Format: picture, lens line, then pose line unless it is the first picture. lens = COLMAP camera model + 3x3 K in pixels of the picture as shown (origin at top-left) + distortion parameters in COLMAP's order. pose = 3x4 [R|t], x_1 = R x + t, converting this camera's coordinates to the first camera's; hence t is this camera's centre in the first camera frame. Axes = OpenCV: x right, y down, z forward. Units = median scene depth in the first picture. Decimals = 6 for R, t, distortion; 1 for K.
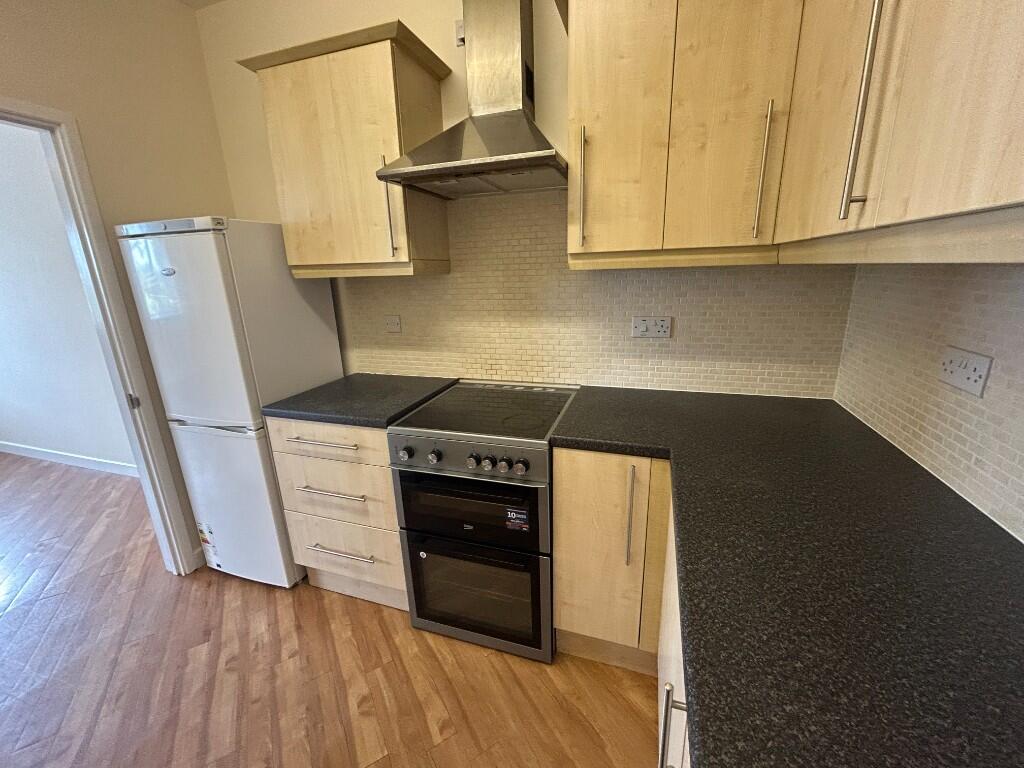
lens RADIAL K [[414.2, 0, 507.1], [0, 414.2, 383.3], [0, 0, 1]] dist [-0.001394, -0.000034]
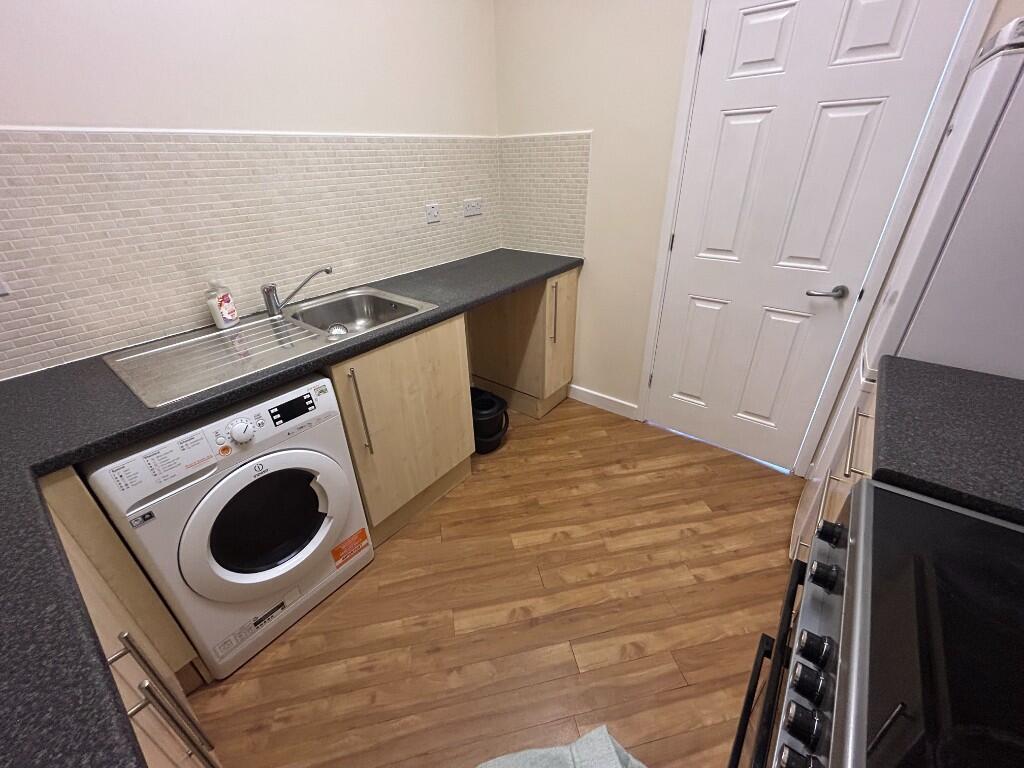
lens RADIAL K [[414.2, 0, 507.1], [0, 414.2, 383.3], [0, 0, 1]] dist [-0.001394, -0.000034]
pose [[-0.331420, 0.486612, -0.808313, 0.195883], [-0.213282, 0.795914, 0.566597, -0.163158], [0.919060, 0.360180, -0.159997, 0.590983]]
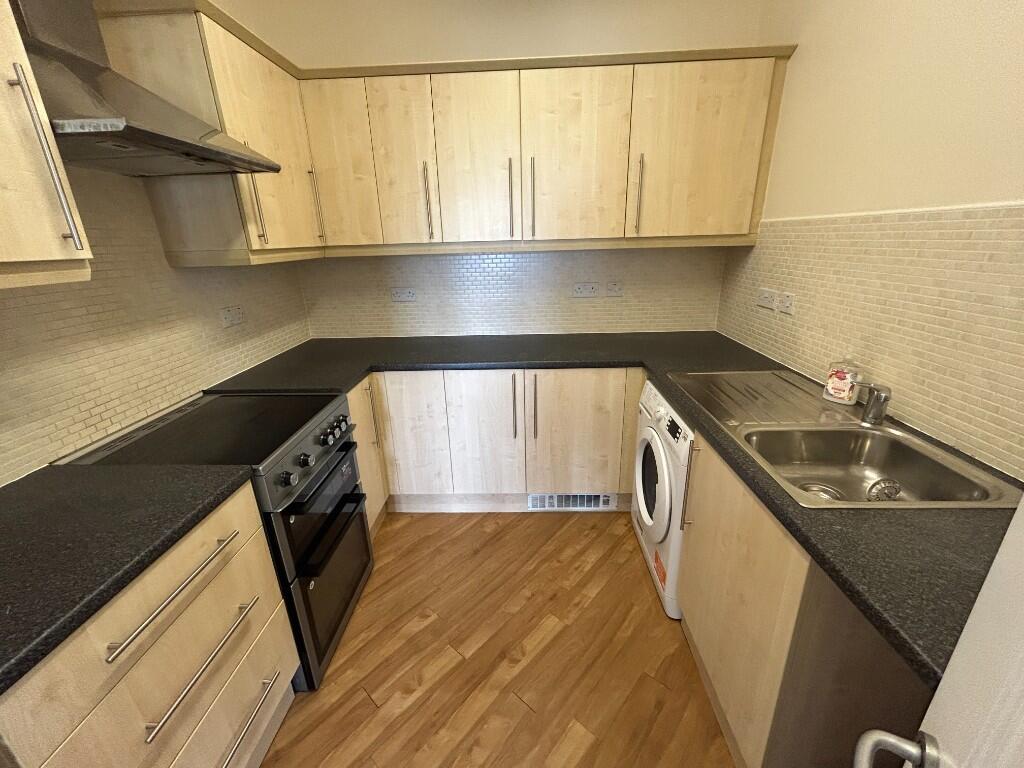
lens RADIAL K [[414.2, 0, 507.1], [0, 414.2, 383.3], [0, 0, 1]] dist [-0.001394, -0.000034]
pose [[-0.284880, -0.276078, 0.917946, -1.017846], [0.293313, 0.886587, 0.357675, -0.166185], [-0.912585, 0.371139, -0.171593, 0.605973]]
